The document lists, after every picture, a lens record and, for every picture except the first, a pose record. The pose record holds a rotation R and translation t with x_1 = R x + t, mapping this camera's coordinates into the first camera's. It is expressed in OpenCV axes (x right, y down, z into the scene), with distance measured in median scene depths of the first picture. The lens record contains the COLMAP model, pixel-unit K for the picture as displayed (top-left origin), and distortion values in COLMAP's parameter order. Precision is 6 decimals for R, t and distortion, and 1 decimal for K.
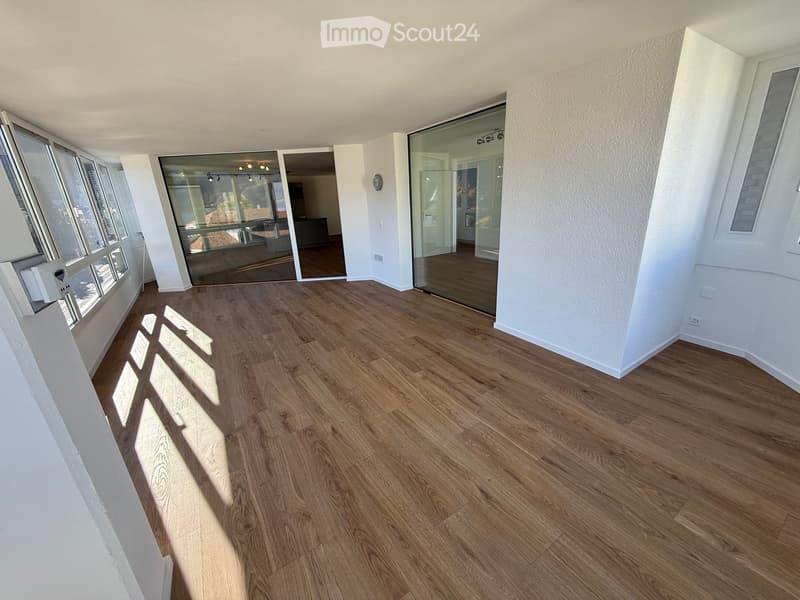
lens RADIAL K [[319.3, 0, 397.2], [0, 319.3, 298.8], [0, 0, 1]] dist [-0.000111, 0.000137]
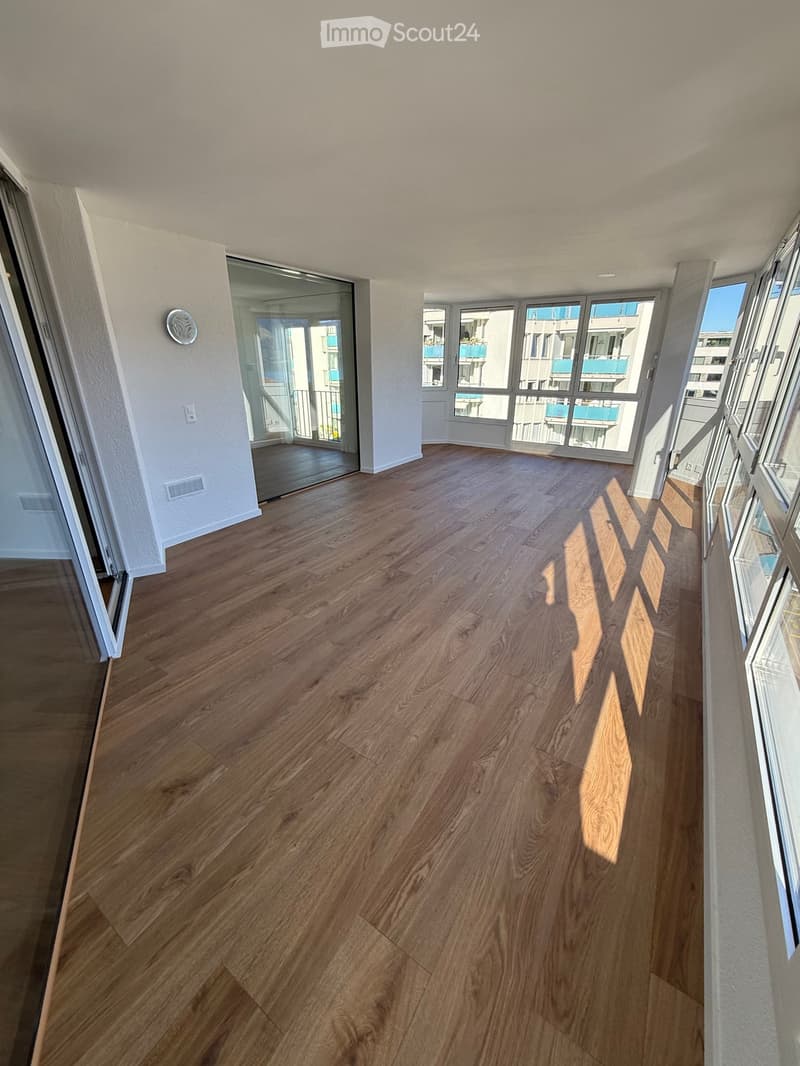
lens RADIAL K [[425.5, 0, 401.9], [0, 425.5, 530.0], [0, 0, 1]] dist [-0.000111, 0.000137]
pose [[-0.419604, -0.292590, 0.859257, -1.028547], [0.300164, 0.848642, 0.435556, -0.345077], [-0.856641, 0.440679, -0.268269, 1.243462]]
